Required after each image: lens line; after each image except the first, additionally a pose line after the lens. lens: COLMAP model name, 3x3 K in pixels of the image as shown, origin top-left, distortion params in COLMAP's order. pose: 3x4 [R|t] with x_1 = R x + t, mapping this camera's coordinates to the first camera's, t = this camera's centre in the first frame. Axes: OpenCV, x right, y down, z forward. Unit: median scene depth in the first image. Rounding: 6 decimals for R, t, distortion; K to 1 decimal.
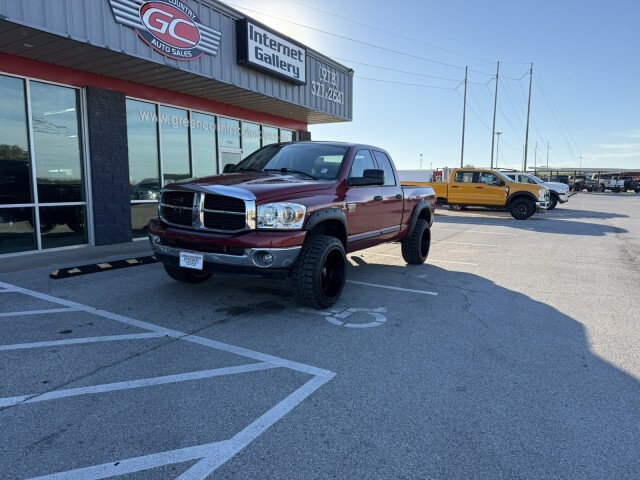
lens RADIAL K [[428.4, 0, 320.2], [0, 428.4, 242.0], [0, 0, 1]] dist [-0.048535, -0.003473]
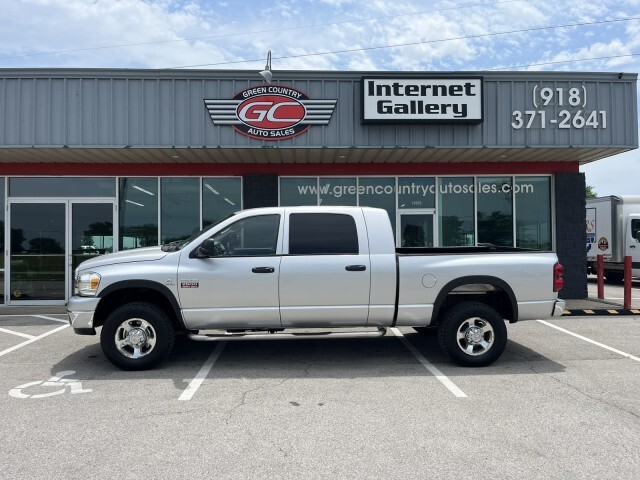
lens RADIAL K [[457.4, 0, 320.3], [0, 457.4, 239.6], [0, 0, 1]] dist [-0.006233, -0.004256]
pose [[0.560501, -0.032591, -0.827512, 0.576583], [-0.091101, 0.990735, -0.100725, -0.052442], [0.823128, 0.131844, 0.552338, 0.382904]]
